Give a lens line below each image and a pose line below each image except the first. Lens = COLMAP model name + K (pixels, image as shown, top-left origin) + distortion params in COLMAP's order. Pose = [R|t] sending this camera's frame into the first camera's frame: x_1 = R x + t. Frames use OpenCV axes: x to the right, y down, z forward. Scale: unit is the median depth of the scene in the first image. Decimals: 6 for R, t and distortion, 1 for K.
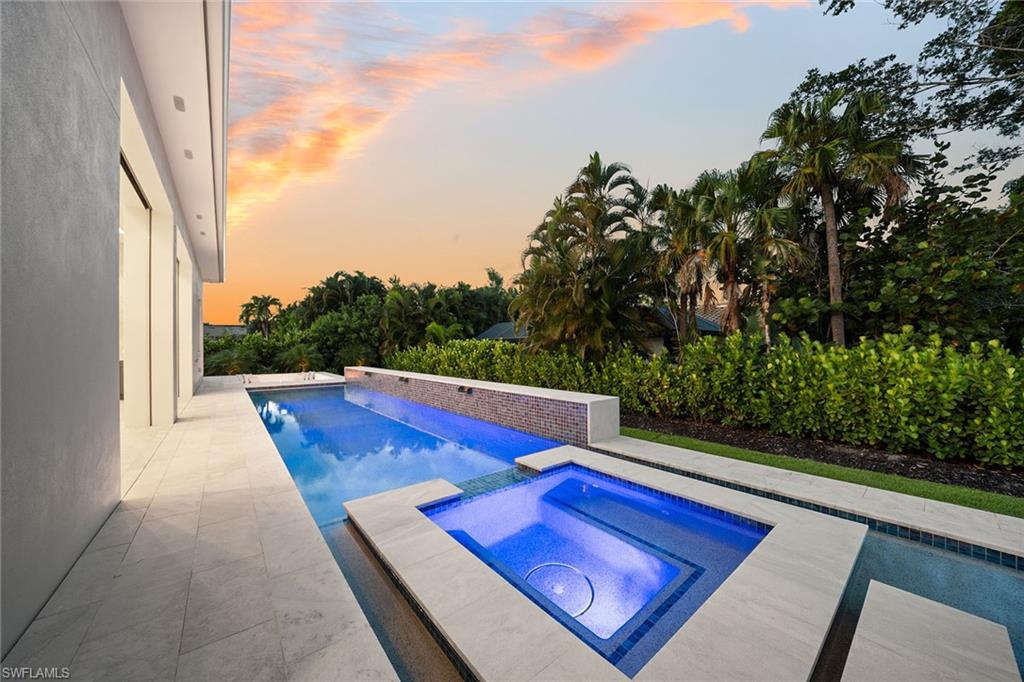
lens RADIAL K [[355.7, 0, 499.4], [0, 355.7, 345.1], [0, 0, 1]] dist [-0.000891, -0.000133]
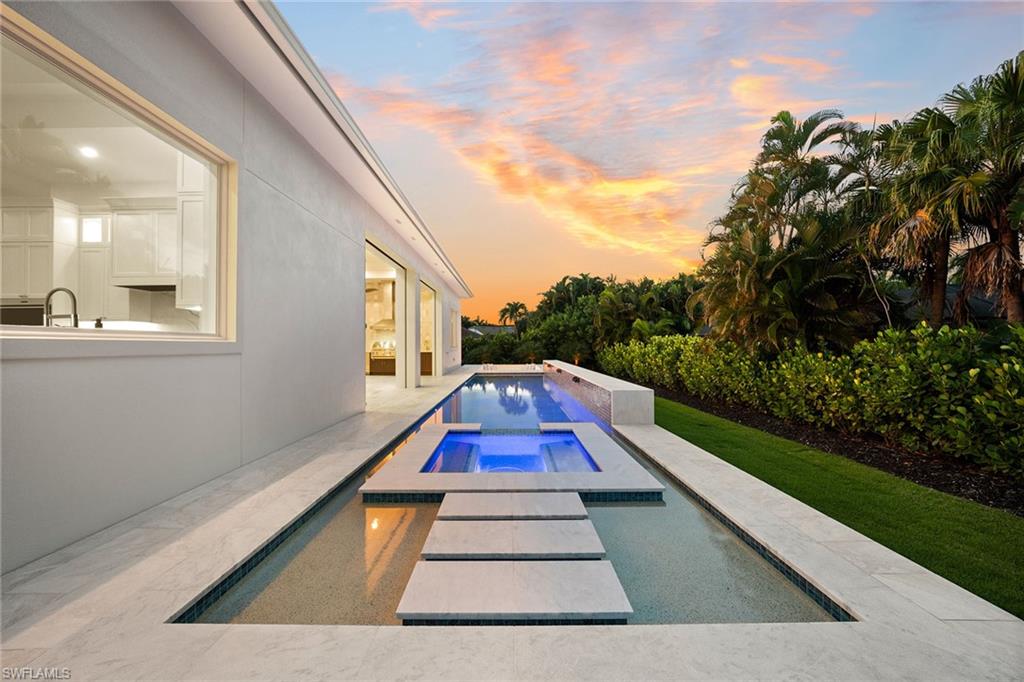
lens RADIAL K [[371.4, 0, 512.0], [0, 371.4, 341.0], [0, 0, 1]] dist [-0.000436, 0.000057]
pose [[0.794115, -0.004043, -0.607754, 0.153500], [0.003974, 0.999991, -0.001459, -0.001540], [0.607754, -0.001256, 0.794124, -0.041942]]
